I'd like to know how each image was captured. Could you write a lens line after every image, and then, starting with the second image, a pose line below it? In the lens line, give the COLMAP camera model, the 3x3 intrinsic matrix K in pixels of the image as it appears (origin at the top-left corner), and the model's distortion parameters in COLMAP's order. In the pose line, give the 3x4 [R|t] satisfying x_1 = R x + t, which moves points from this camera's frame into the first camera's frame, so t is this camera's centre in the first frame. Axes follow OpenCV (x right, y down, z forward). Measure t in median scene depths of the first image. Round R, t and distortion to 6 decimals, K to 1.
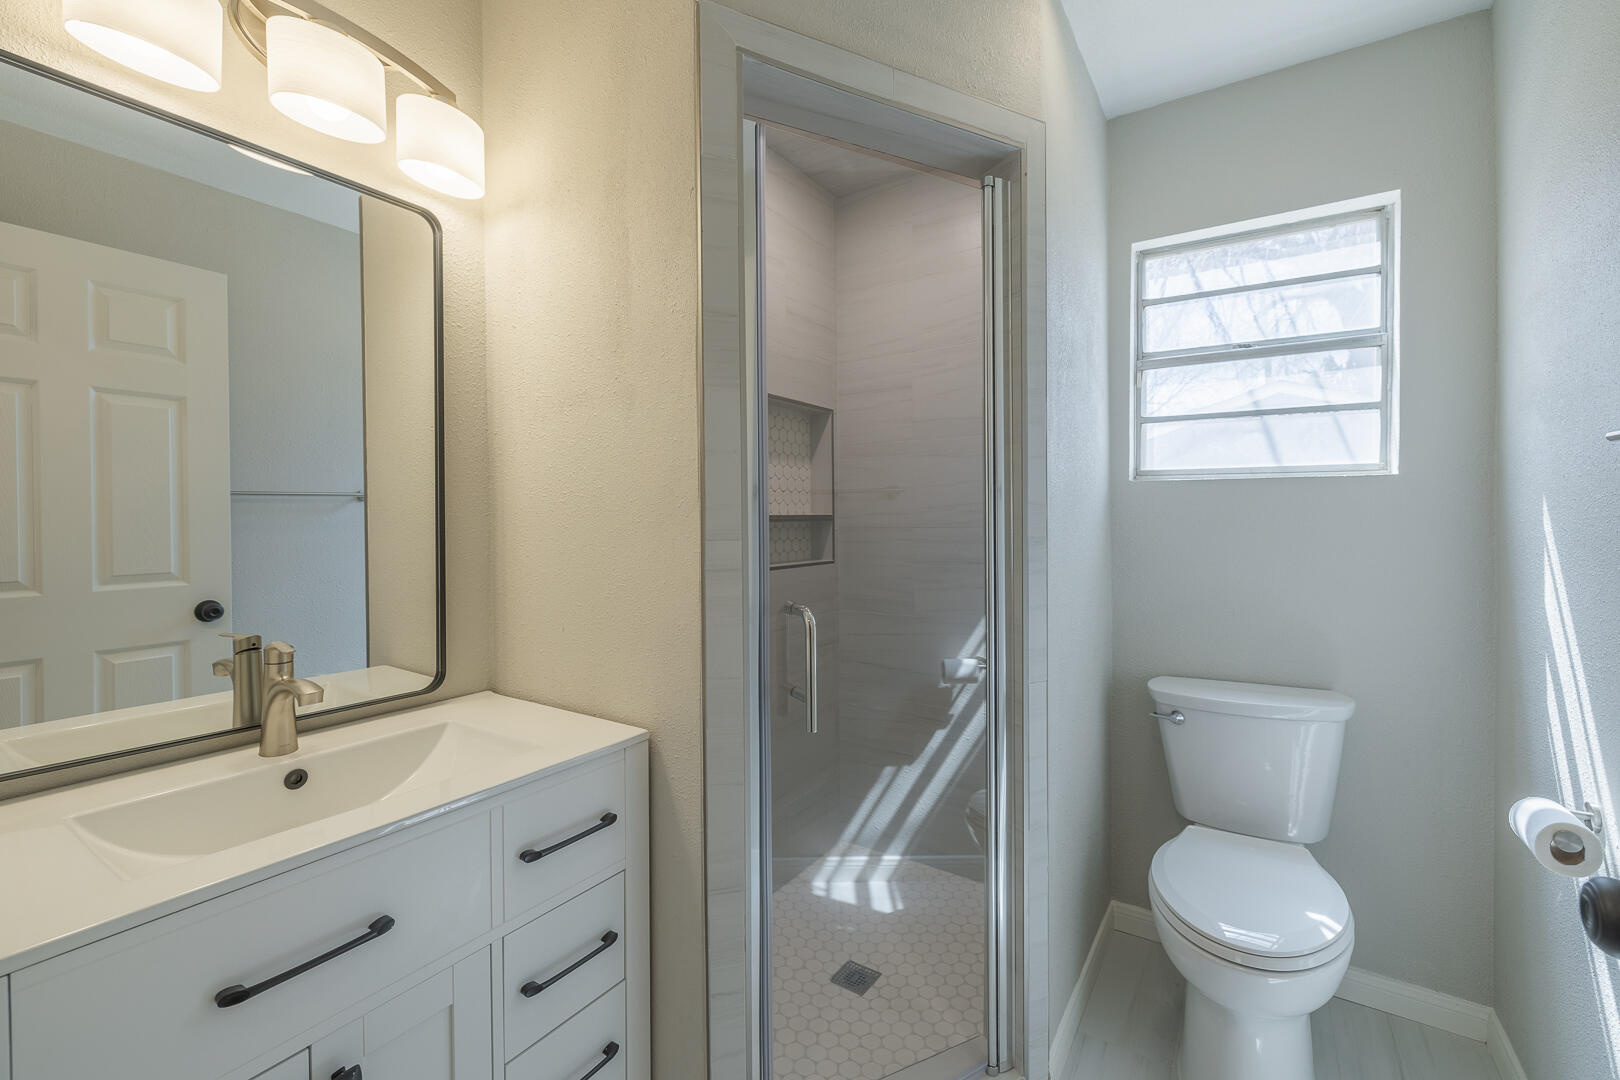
lens RADIAL K [[677.9, 0, 803.2], [0, 677.9, 522.5], [0, 0, 1]] dist [-0.001078, -0.000255]
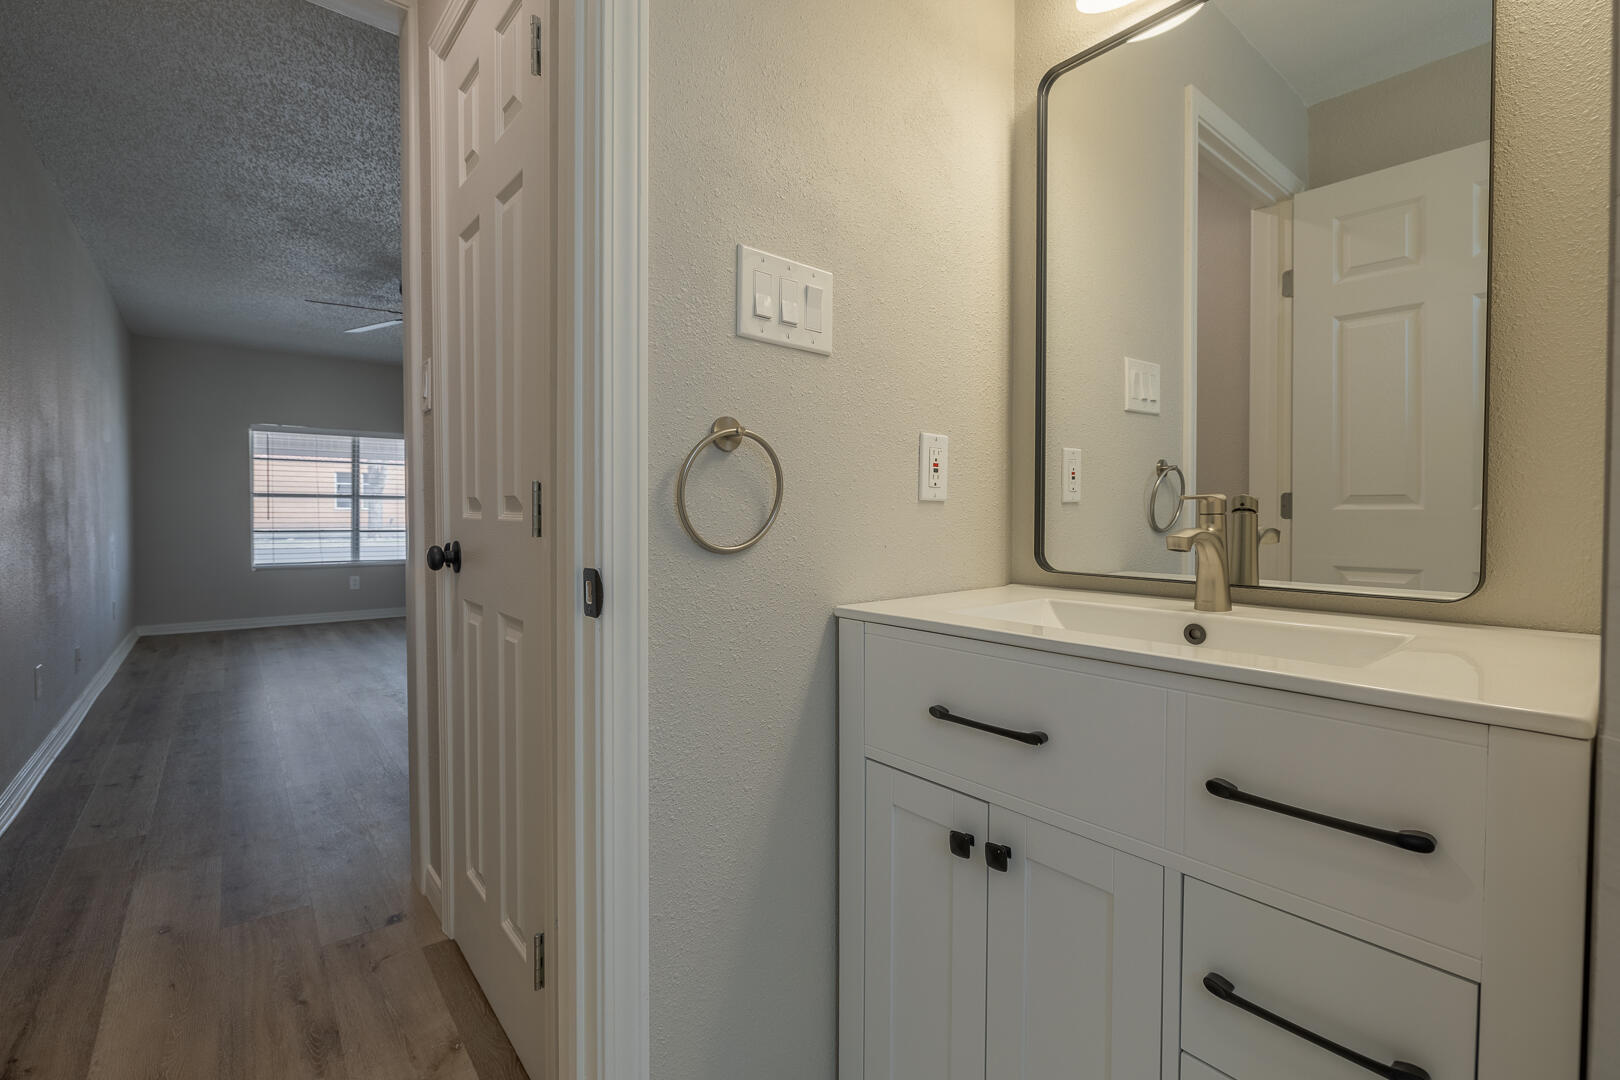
lens RADIAL K [[713.5, 0, 804.6], [0, 713.5, 529.7], [0, 0, 1]] dist [-0.008896, 0.002217]
pose [[-0.287674, 0.025361, -0.957392, 0.176113], [-0.003090, 0.999620, 0.027408, 0.106255], [0.957723, 0.010843, -0.287487, 0.388825]]
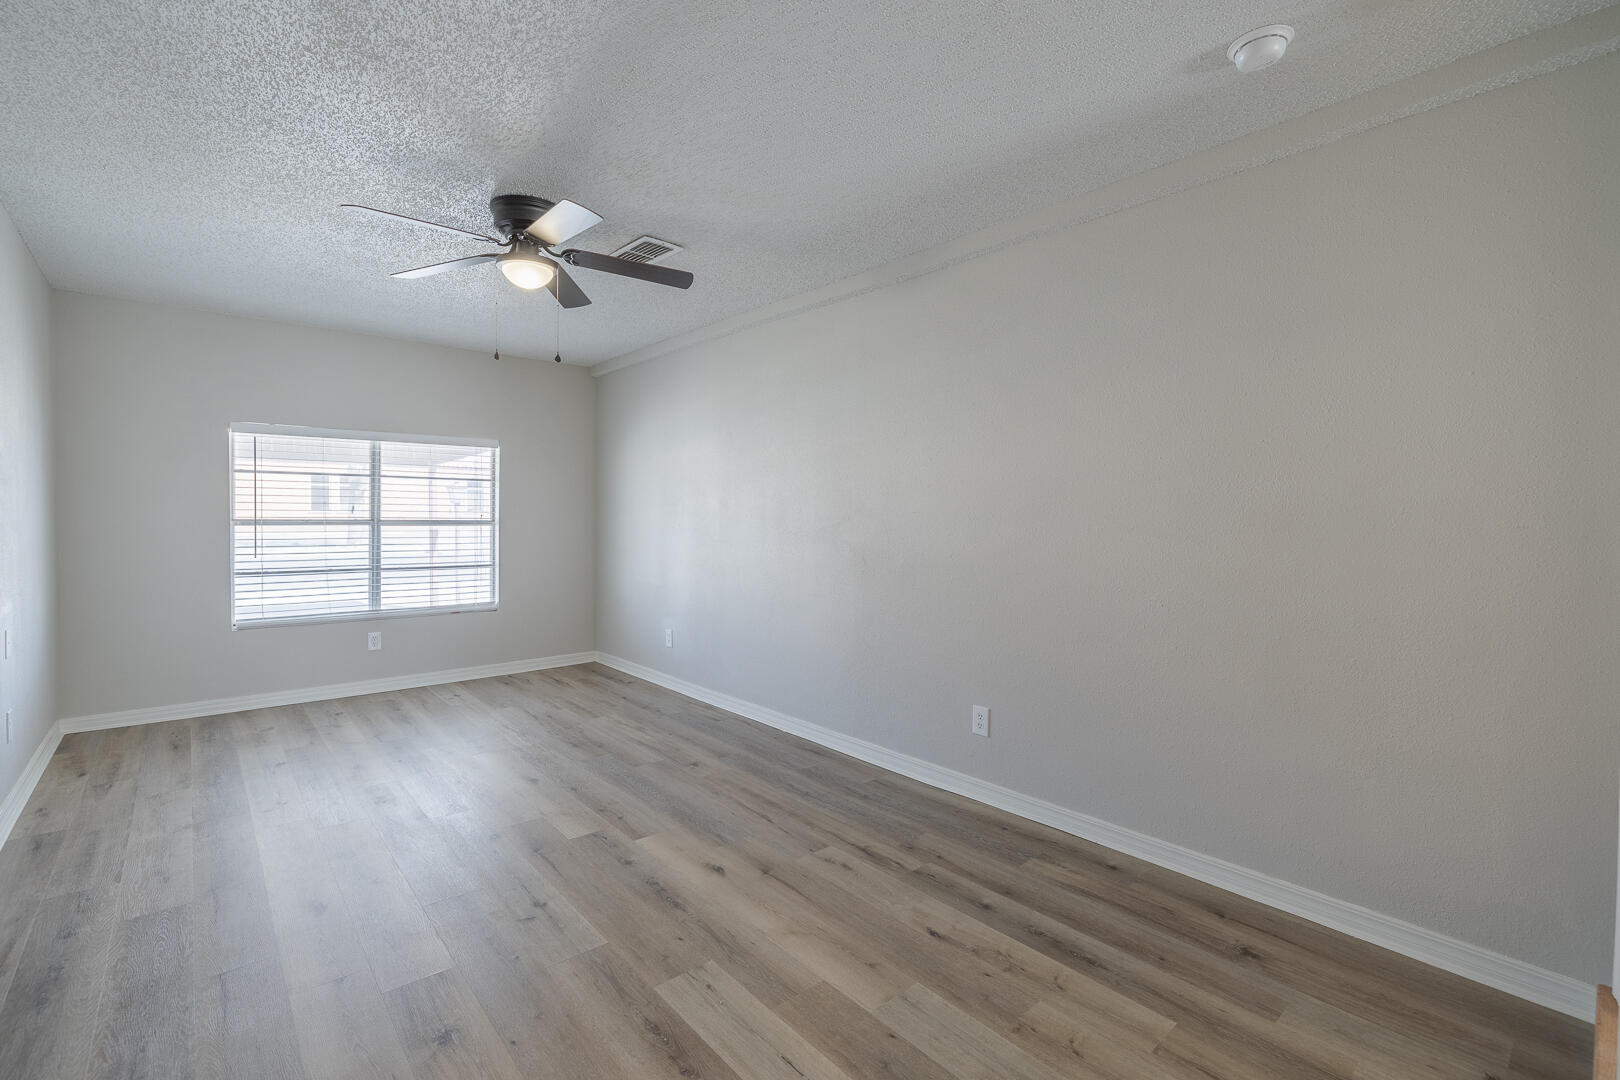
lens RADIAL K [[713.5, 0, 804.1], [0, 713.5, 531.9], [0, 0, 1]] dist [-0.008896, 0.002217]
pose [[-0.259315, 0.024951, -0.965470, -0.529870], [-0.006816, 0.999594, 0.027663, -0.011751], [0.965769, 0.013754, -0.259040, -0.670509]]
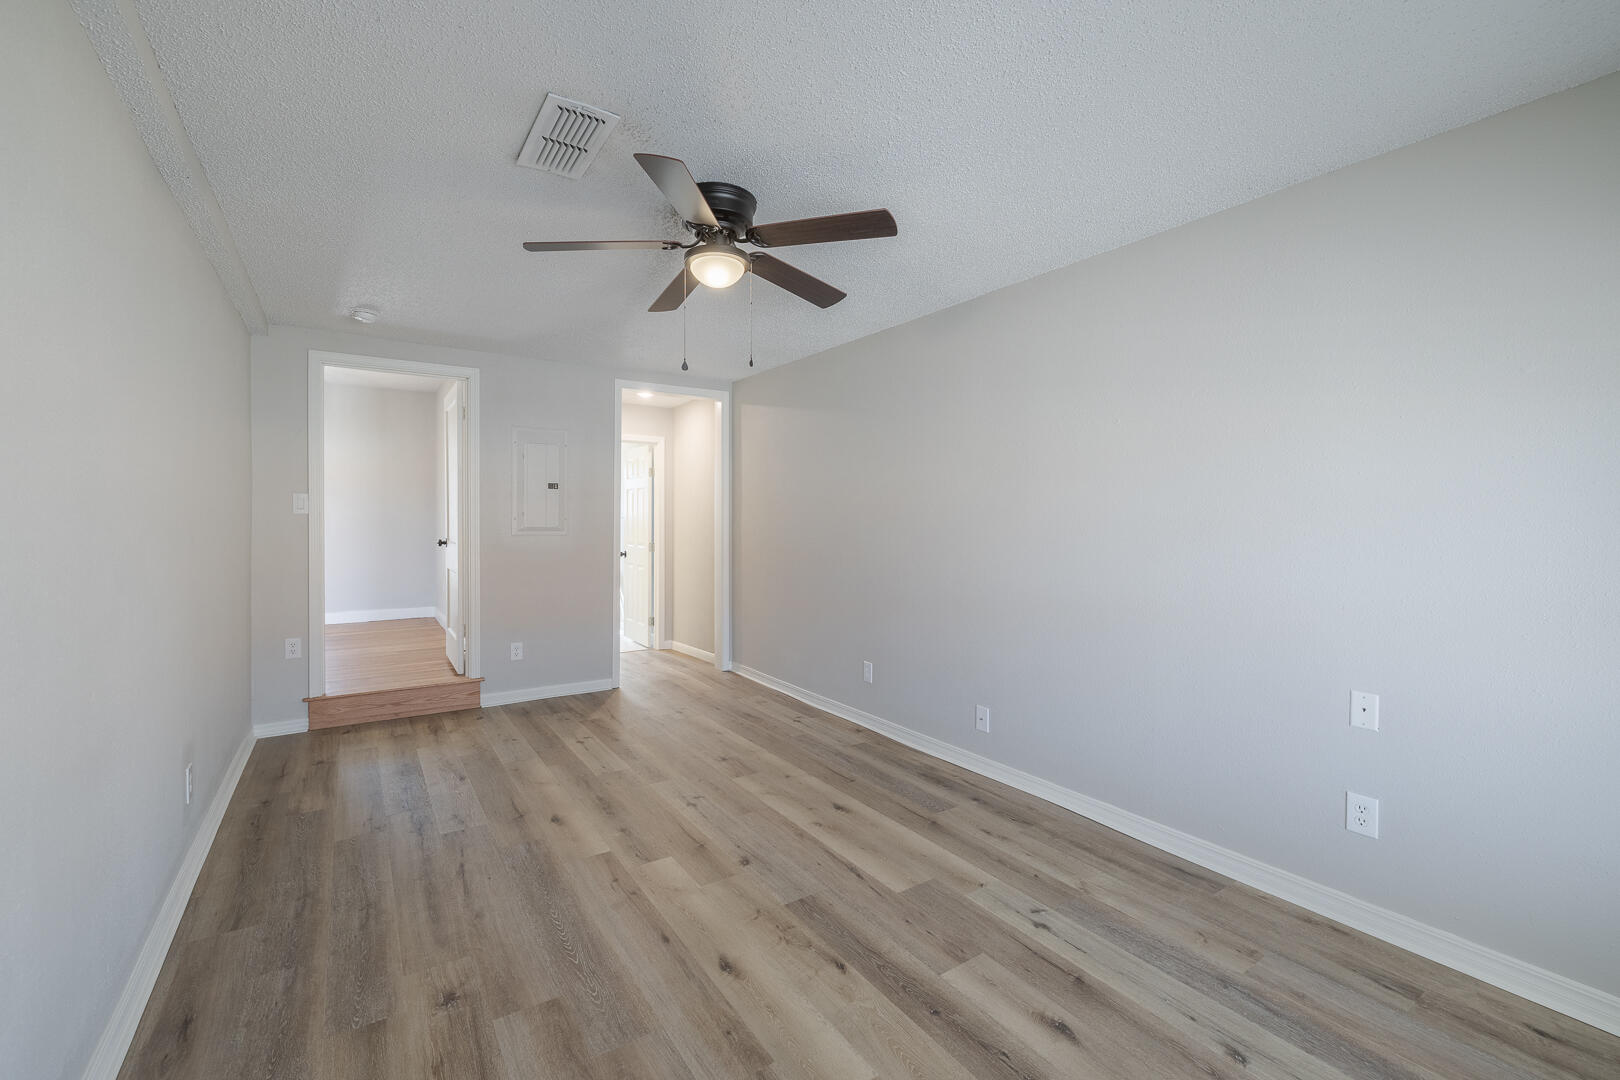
lens RADIAL K [[677.9, 0, 811.0], [0, 677.9, 531.7], [0, 0, 1]] dist [-0.001078, -0.000255]
pose [[0.369186, -0.011472, 0.929285, -3.102704], [-0.003797, 0.999897, 0.013852, -0.035435], [-0.929348, -0.008642, 0.369104, -2.360003]]
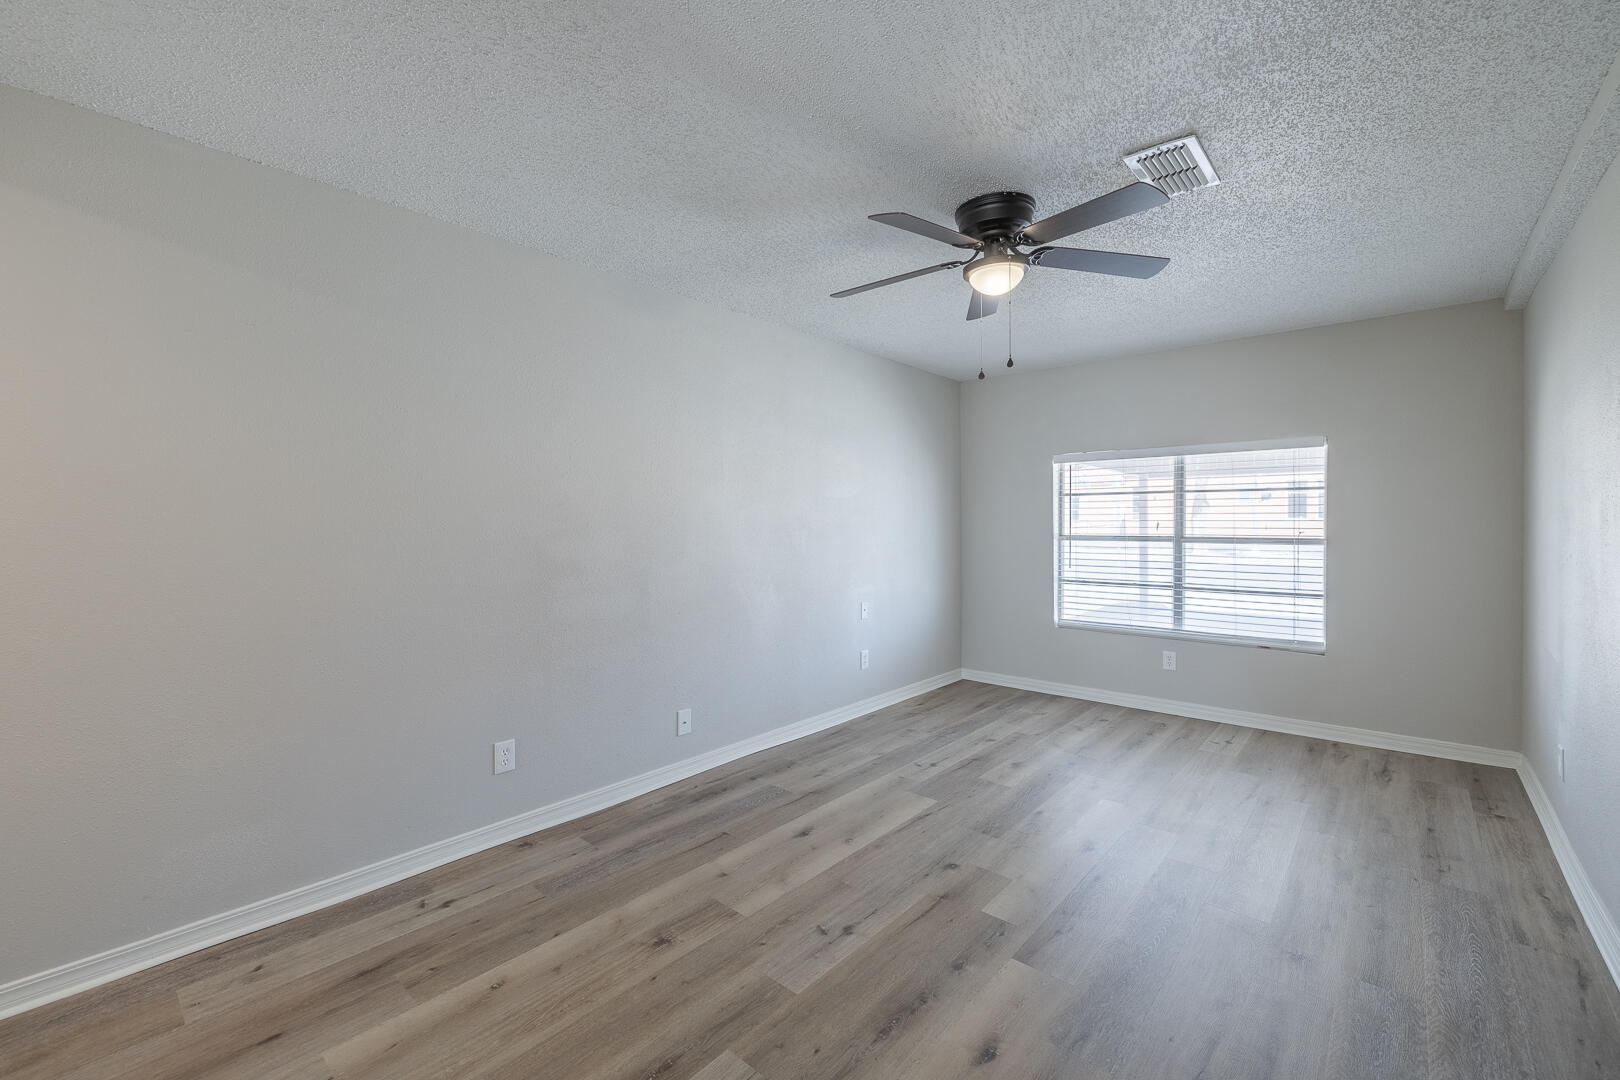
lens RADIAL K [[677.9, 0, 782.5], [0, 677.9, 532.7], [0, 0, 1]] dist [-0.001078, -0.000255]
pose [[-0.989578, 0.006449, 0.143851, -1.673934], [0.008616, 0.999859, 0.014444, -0.035912], [-0.143737, 0.015533, -0.989494, -0.245560]]
